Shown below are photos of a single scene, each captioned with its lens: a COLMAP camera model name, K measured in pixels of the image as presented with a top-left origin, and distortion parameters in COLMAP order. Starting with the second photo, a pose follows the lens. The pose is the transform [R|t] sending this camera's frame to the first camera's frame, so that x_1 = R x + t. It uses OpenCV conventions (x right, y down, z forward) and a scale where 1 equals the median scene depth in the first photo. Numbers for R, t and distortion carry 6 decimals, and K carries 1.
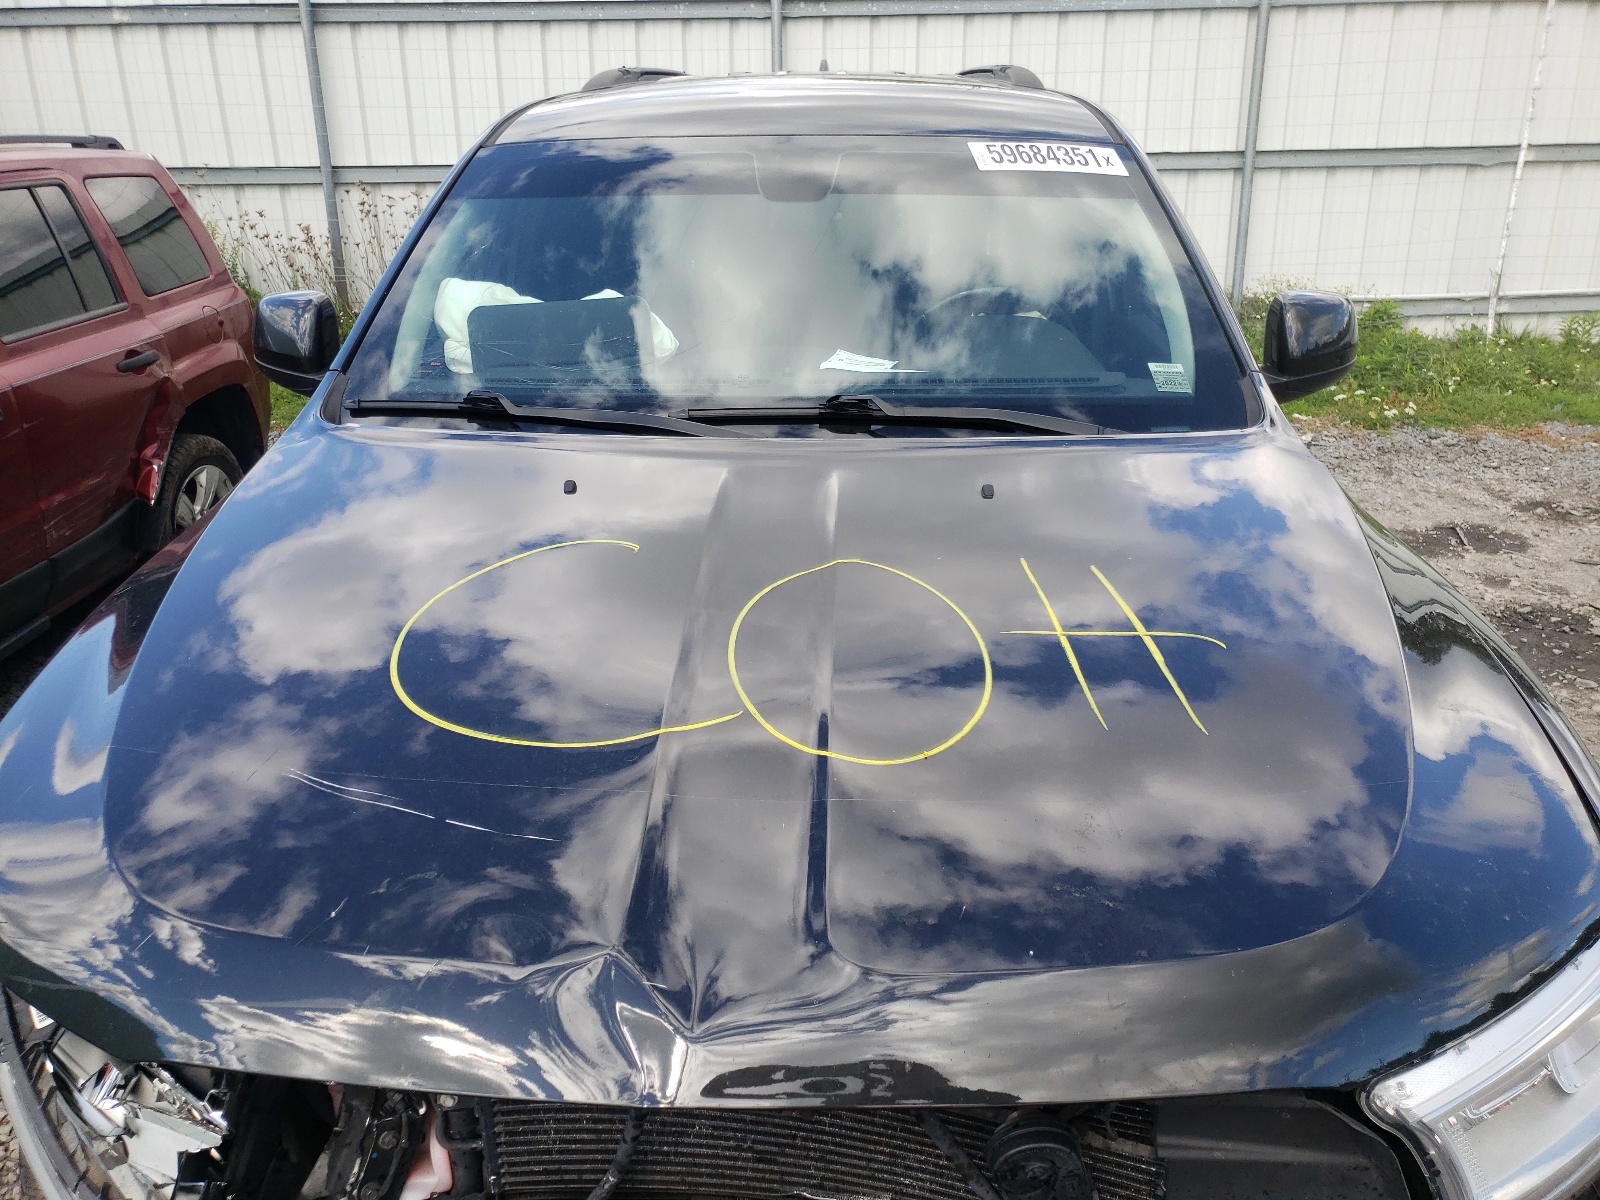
lens RADIAL K [[1213.3, 0, 820.0], [0, 1213.3, 600.7], [0, 0, 1]] dist [0.003854, 0.053137]
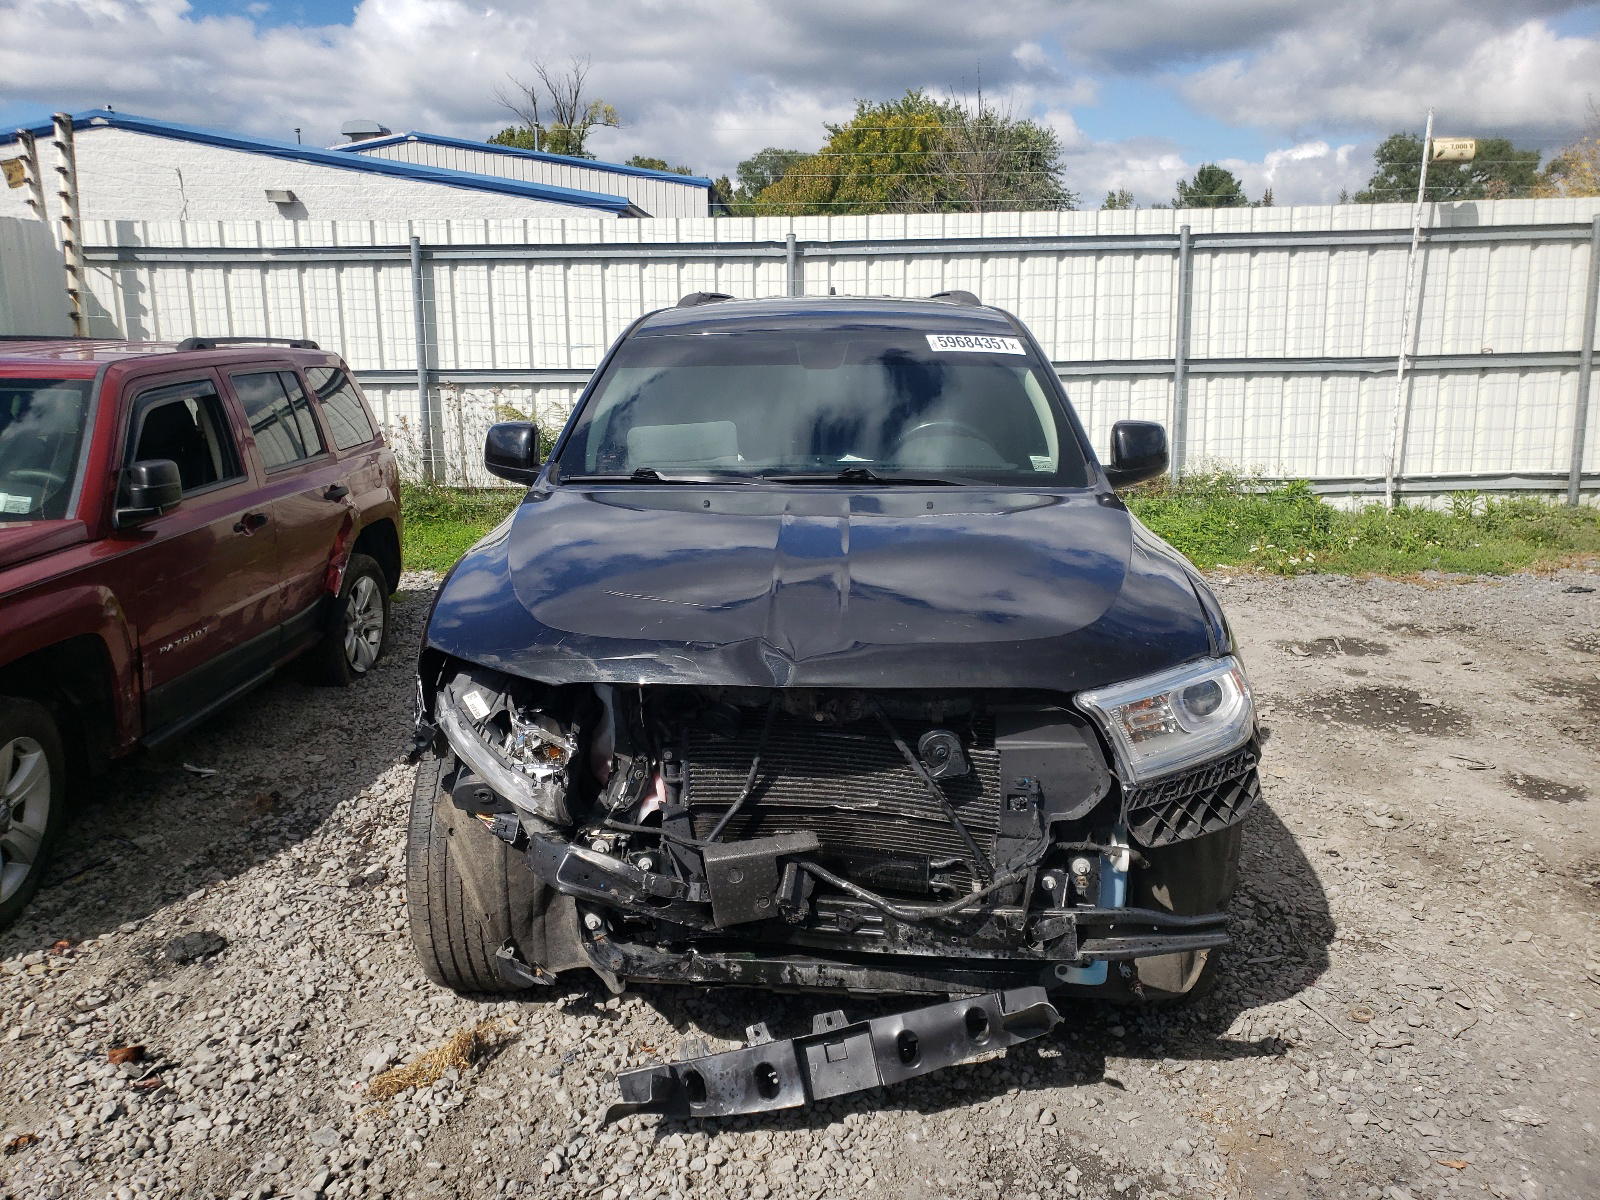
lens RADIAL K [[1213.3, 0, 820.0], [0, 1213.3, 600.7], [0, 0, 1]] dist [0.003854, 0.053137]
pose [[0.999996, -0.001359, 0.002670, -0.009813], [0.001782, 0.986237, -0.165330, 0.102538], [-0.002409, 0.165334, 0.986235, -0.229285]]
